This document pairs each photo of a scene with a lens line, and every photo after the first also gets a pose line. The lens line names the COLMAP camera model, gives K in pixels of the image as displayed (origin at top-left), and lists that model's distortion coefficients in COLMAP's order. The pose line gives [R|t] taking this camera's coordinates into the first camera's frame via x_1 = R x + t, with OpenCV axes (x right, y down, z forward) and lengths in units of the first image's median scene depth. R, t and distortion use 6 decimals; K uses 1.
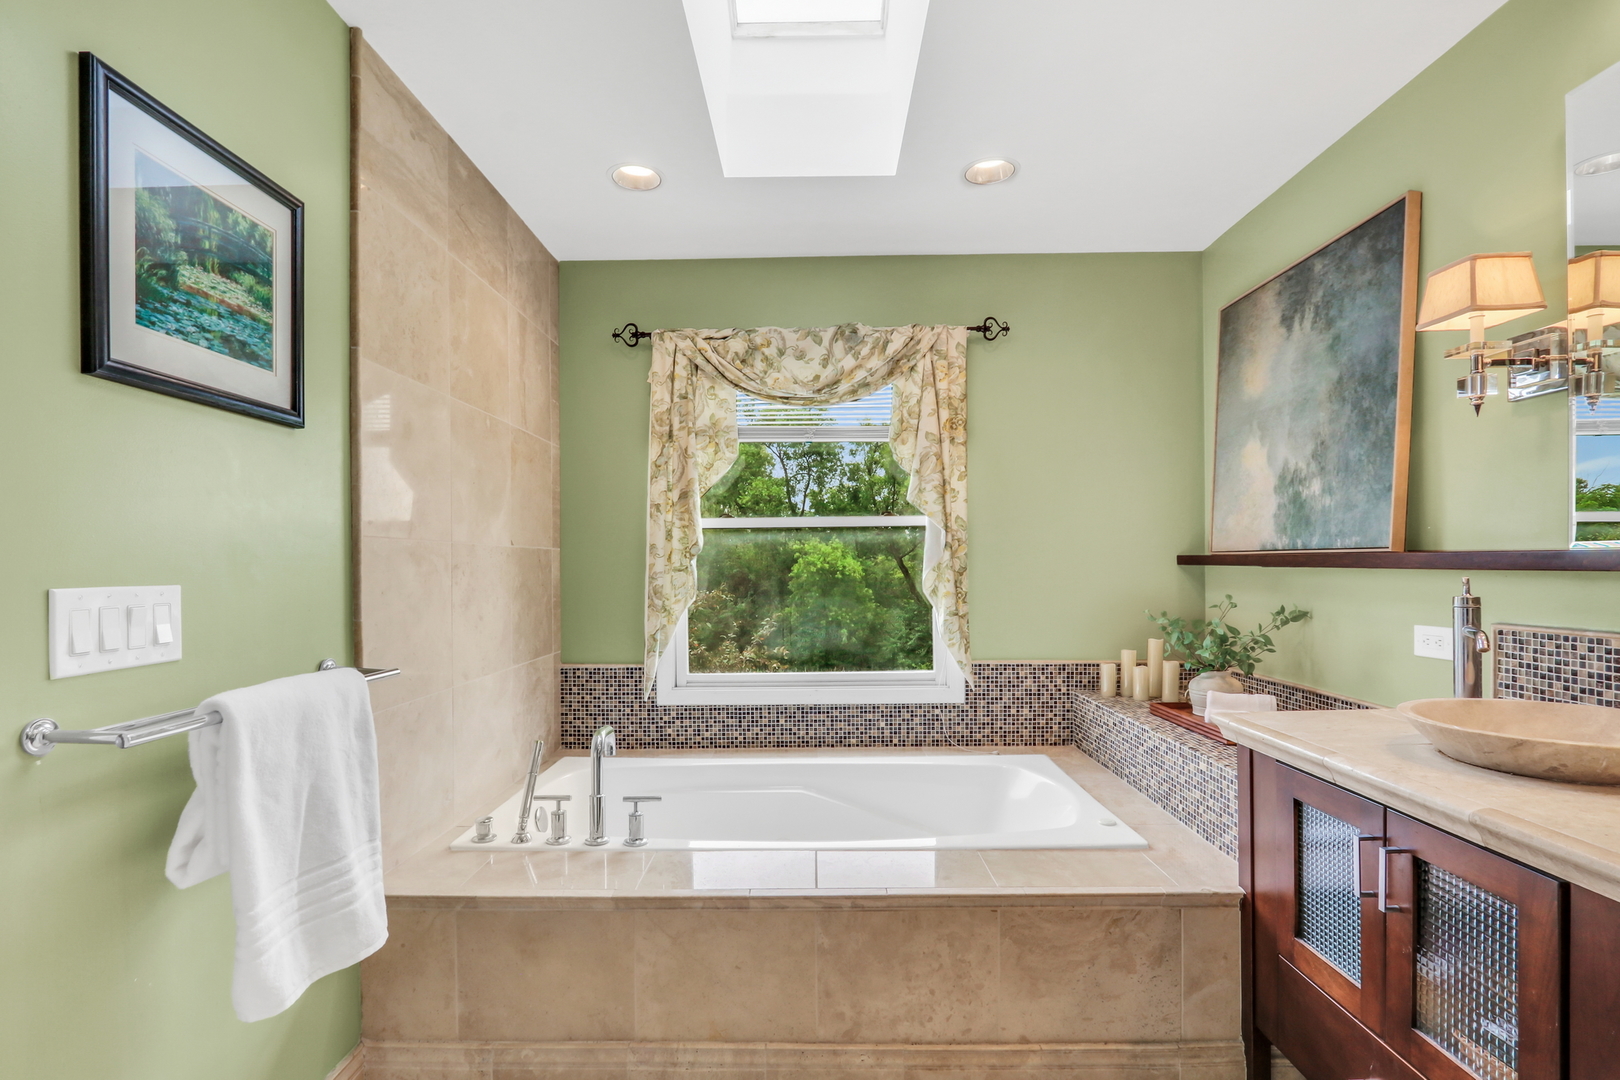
lens RADIAL K [[772.9, 0, 784.6], [0, 772.9, 564.4], [0, 0, 1]] dist [-0.013405, 0.004362]
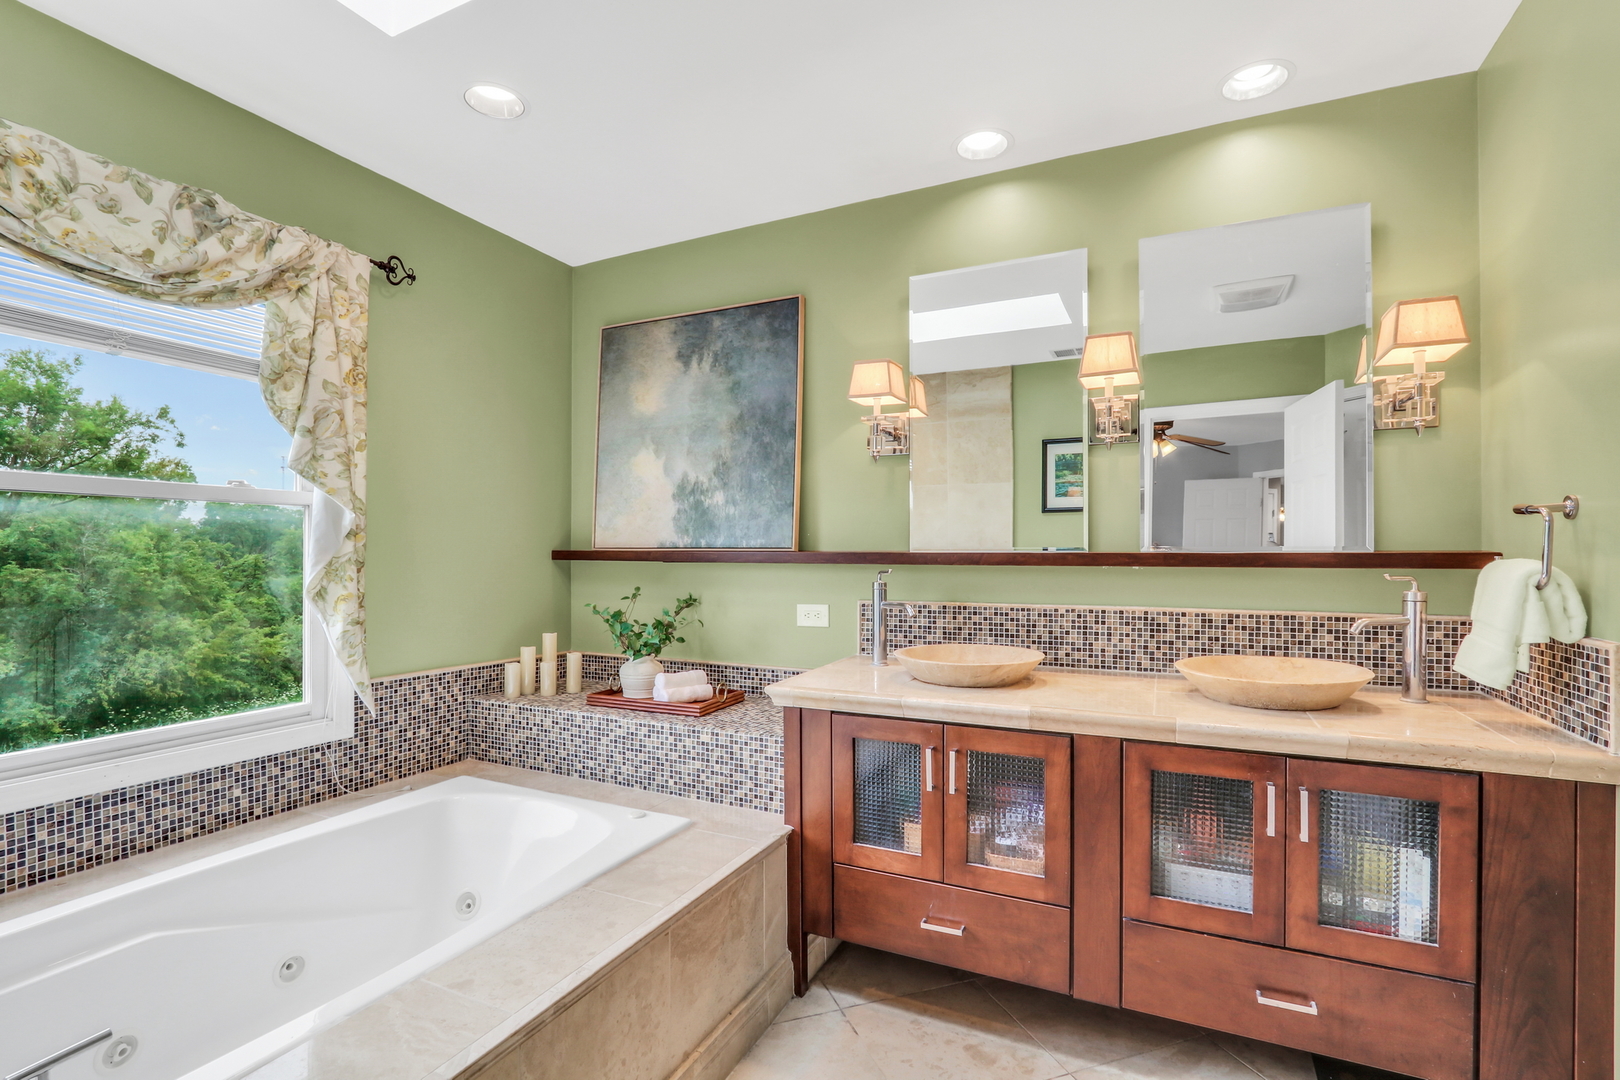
lens RADIAL K [[772.9, 0, 801.9], [0, 772.9, 545.4], [0, 0, 1]] dist [-0.013405, 0.004362]
pose [[0.406601, 0.021038, 0.913364, -0.353319], [-0.004355, 0.999768, -0.021090, 0.001882], [-0.913596, 0.004598, 0.406598, 0.324604]]
